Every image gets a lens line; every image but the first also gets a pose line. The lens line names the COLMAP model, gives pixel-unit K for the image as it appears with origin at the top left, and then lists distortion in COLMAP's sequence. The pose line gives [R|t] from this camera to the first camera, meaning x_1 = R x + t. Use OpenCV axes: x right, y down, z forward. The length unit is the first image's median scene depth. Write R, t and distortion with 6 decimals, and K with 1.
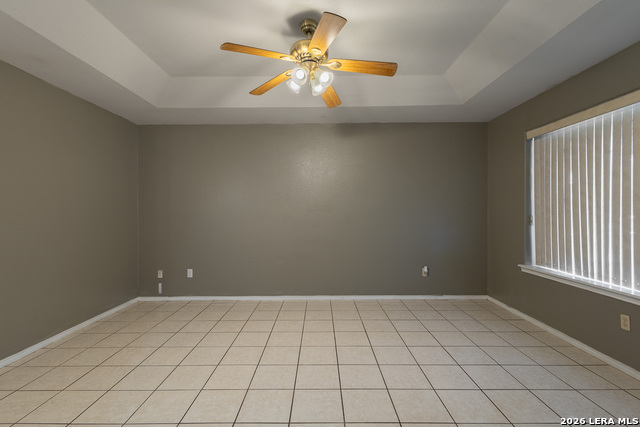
lens RADIAL K [[293.1, 0, 320.3], [0, 293.1, 216.8], [0, 0, 1]] dist [0.001804, -0.000046]
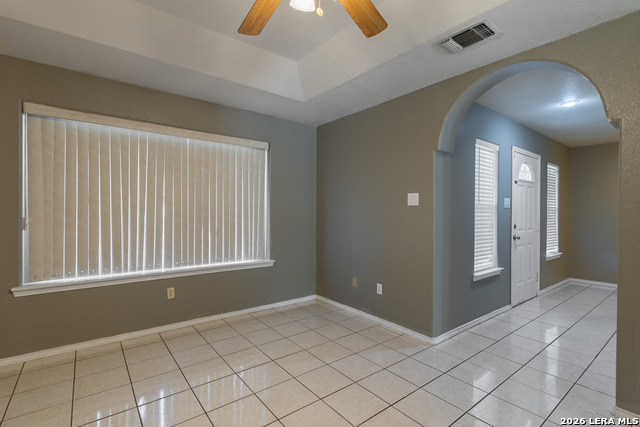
lens RADIAL K [[293.1, 0, 318.0], [0, 293.1, 211.4], [0, 0, 1]] dist [0.001804, -0.000046]
pose [[-0.605630, 0.005587, 0.795727, -0.361587], [0.011885, 0.999927, 0.002026, -0.012296], [-0.795658, 0.010684, -0.605653, 0.985757]]
